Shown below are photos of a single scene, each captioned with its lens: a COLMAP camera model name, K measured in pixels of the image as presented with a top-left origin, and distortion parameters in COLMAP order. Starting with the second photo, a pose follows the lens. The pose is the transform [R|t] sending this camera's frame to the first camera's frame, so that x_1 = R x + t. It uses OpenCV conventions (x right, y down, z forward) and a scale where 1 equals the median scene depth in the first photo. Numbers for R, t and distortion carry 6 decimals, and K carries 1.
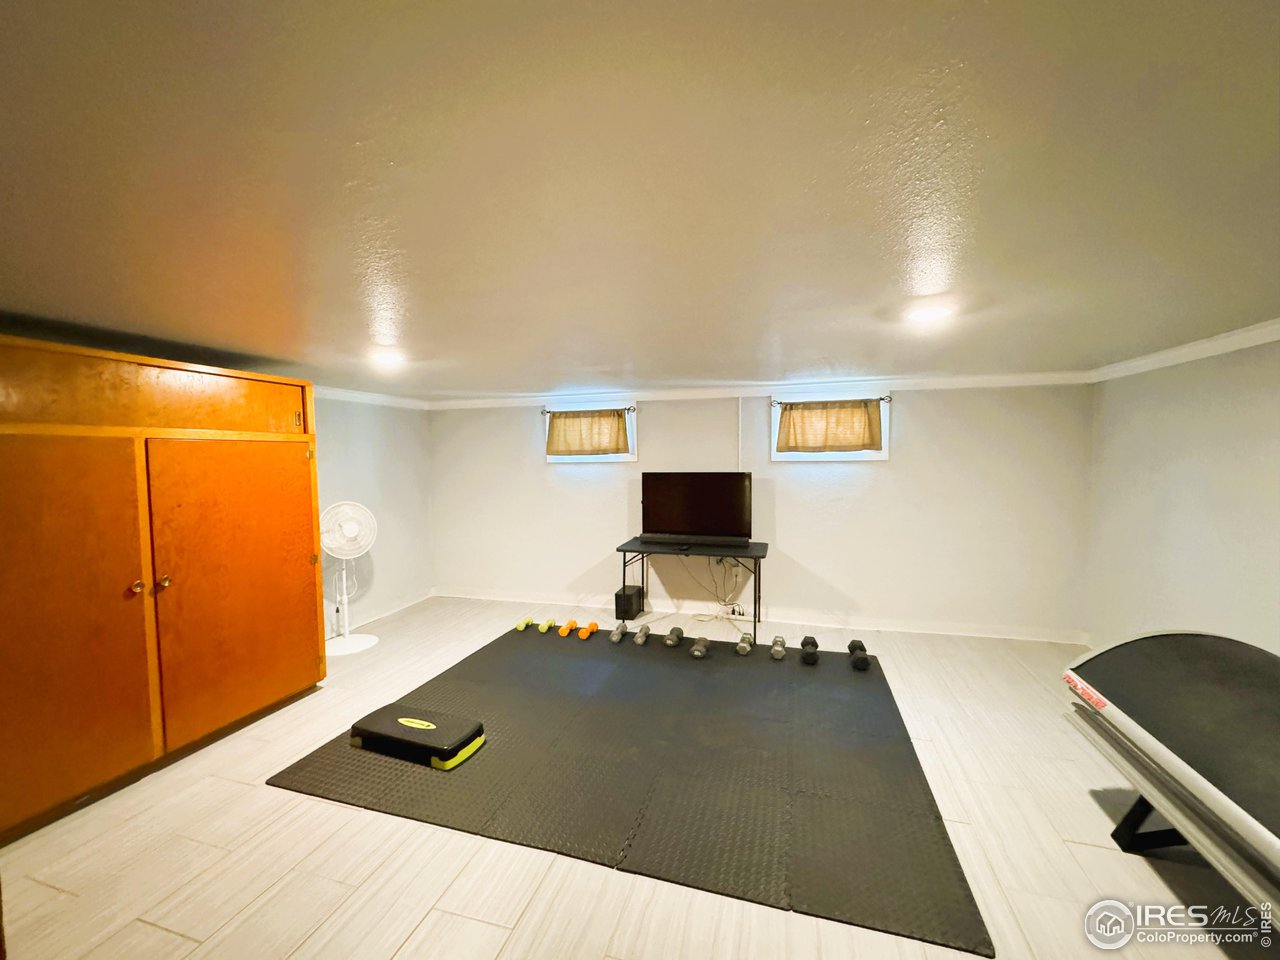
lens RADIAL K [[508.5, 0, 641.1], [0, 508.5, 481.3], [0, 0, 1]] dist [-0.000410, 0.000020]
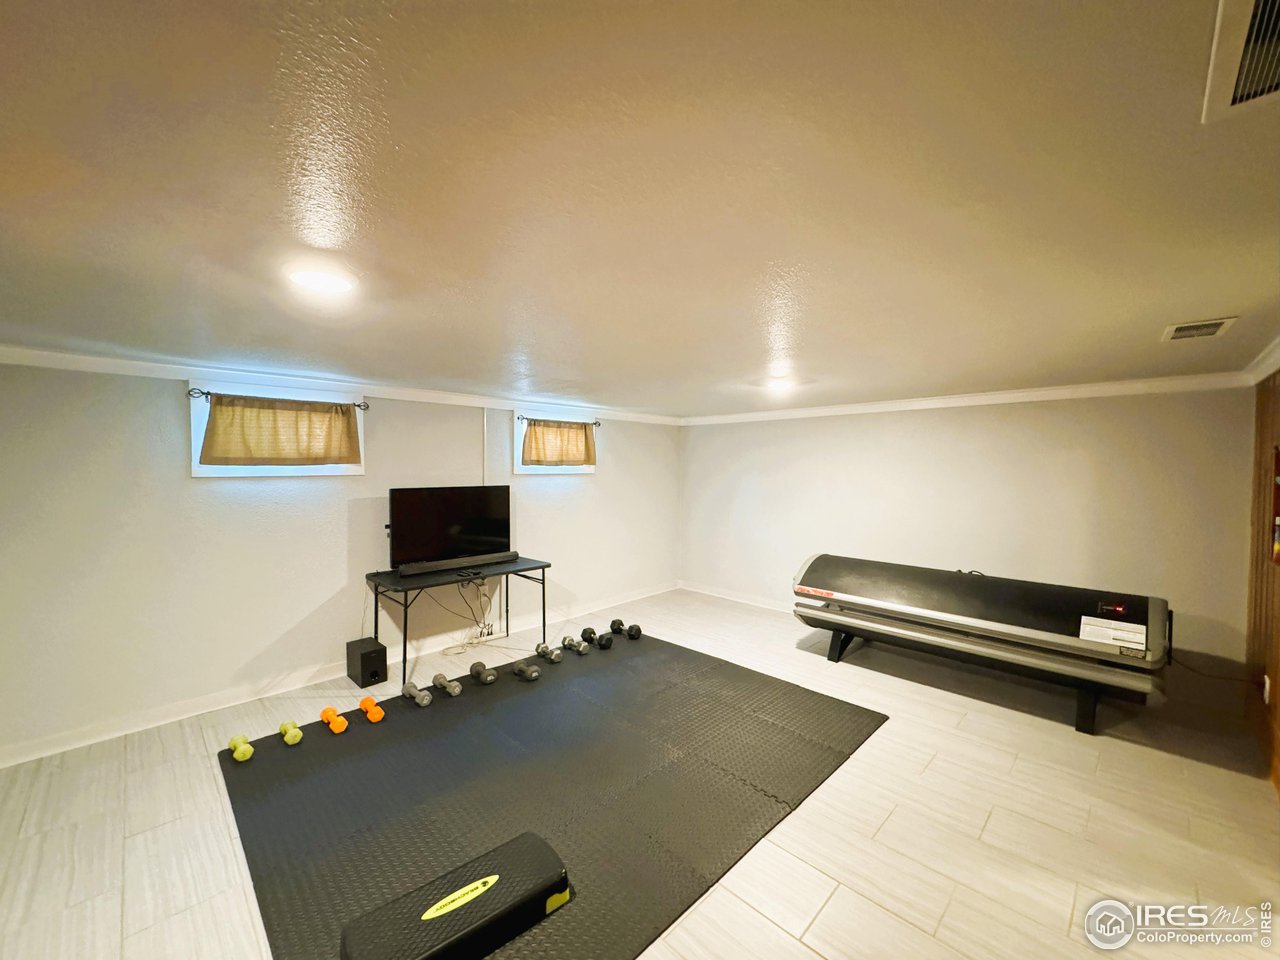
lens RADIAL K [[523.8, 0, 643.4], [0, 523.8, 476.1], [0, 0, 1]] dist [0.014105, -0.000004]
pose [[0.467825, -0.006755, 0.883795, -0.569299], [0.032090, 0.999441, -0.009347, -0.017466], [-0.883238, 0.032734, 0.467781, 0.287330]]
